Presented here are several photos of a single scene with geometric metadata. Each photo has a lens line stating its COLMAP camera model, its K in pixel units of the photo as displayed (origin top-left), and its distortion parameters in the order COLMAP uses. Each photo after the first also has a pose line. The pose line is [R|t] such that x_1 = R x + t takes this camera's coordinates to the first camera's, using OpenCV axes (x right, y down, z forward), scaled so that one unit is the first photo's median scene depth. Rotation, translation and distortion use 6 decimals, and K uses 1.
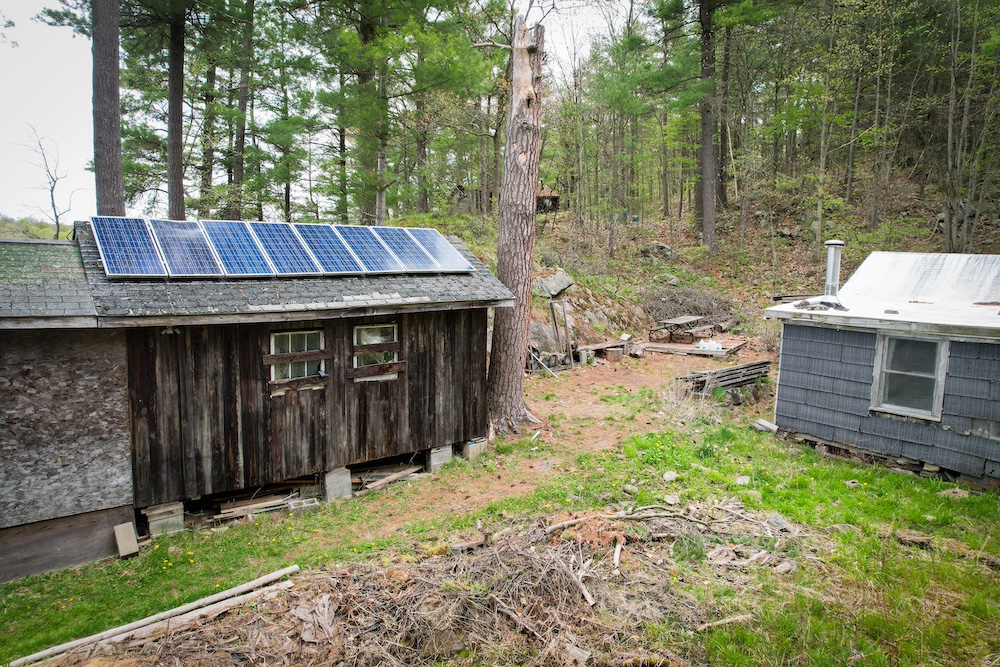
lens RADIAL K [[625.8, 0, 500.0], [0, 625.8, 333.5], [0, 0, 1]] dist [-0.075387, 0.053995]
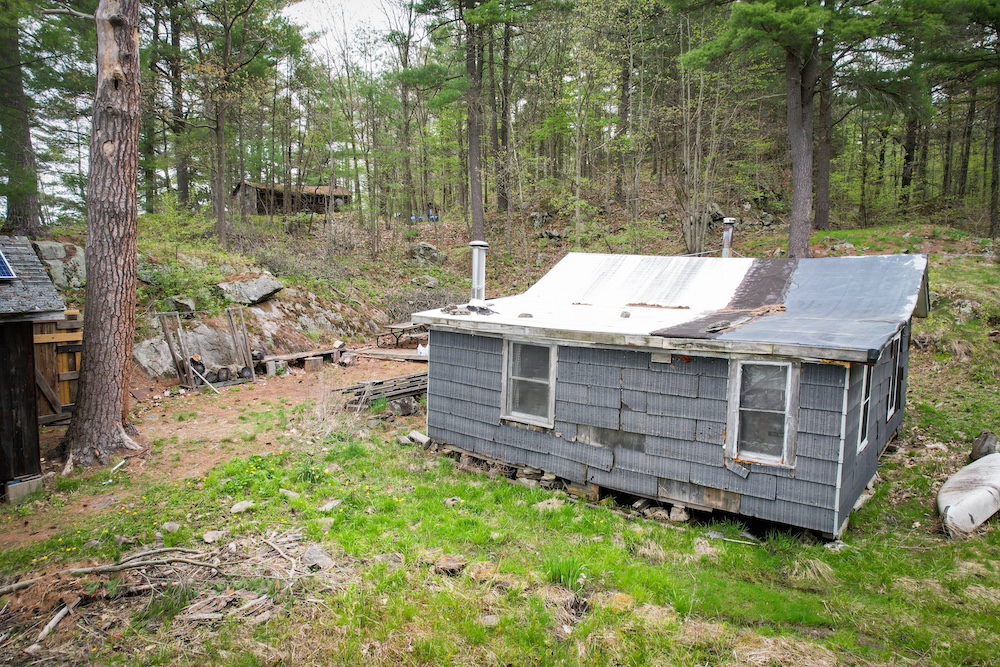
lens RADIAL K [[625.8, 0, 500.0], [0, 625.8, 333.5], [0, 0, 1]] dist [-0.075387, 0.053995]
pose [[0.975584, -0.024912, 0.218210, 0.378454], [0.025149, 0.999682, 0.001690, -0.009323], [-0.218182, 0.003839, 0.975900, 0.045753]]
